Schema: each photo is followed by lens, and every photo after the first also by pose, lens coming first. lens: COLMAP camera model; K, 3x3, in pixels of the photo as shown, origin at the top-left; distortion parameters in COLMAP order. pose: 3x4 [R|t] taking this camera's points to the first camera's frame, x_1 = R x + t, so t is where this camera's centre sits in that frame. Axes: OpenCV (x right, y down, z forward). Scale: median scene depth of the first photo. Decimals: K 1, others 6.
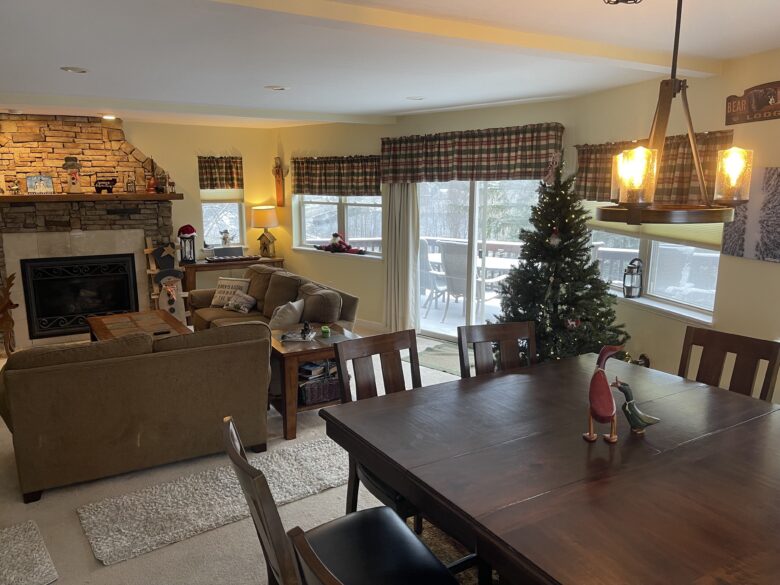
lens RADIAL K [[583.6, 0, 390.6], [0, 583.6, 290.4], [0, 0, 1]] dist [0.079430, -0.097670]
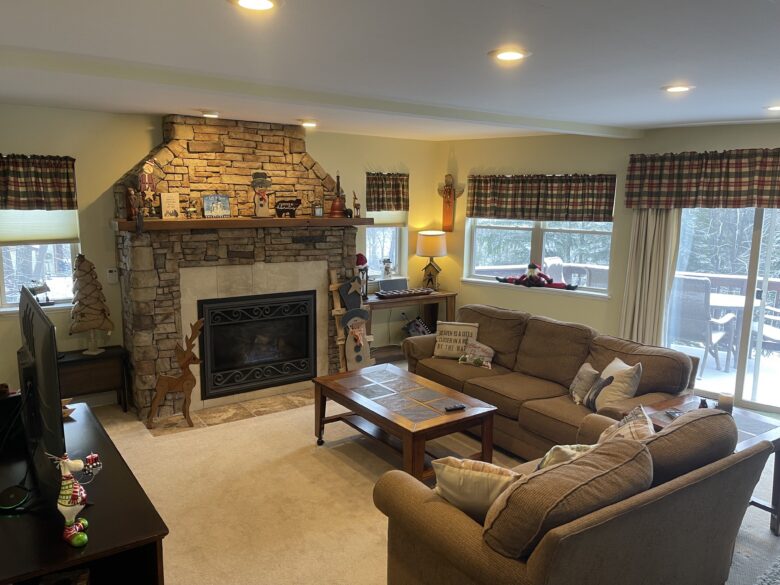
lens RADIAL K [[583.6, 0, 390.6], [0, 583.6, 290.4], [0, 0, 1]] dist [0.079430, -0.097670]
pose [[0.996136, 0.001161, 0.087813, -0.401490], [0.000736, 0.999767, -0.021571, -0.044297], [-0.087818, 0.021552, 0.995903, 0.180127]]
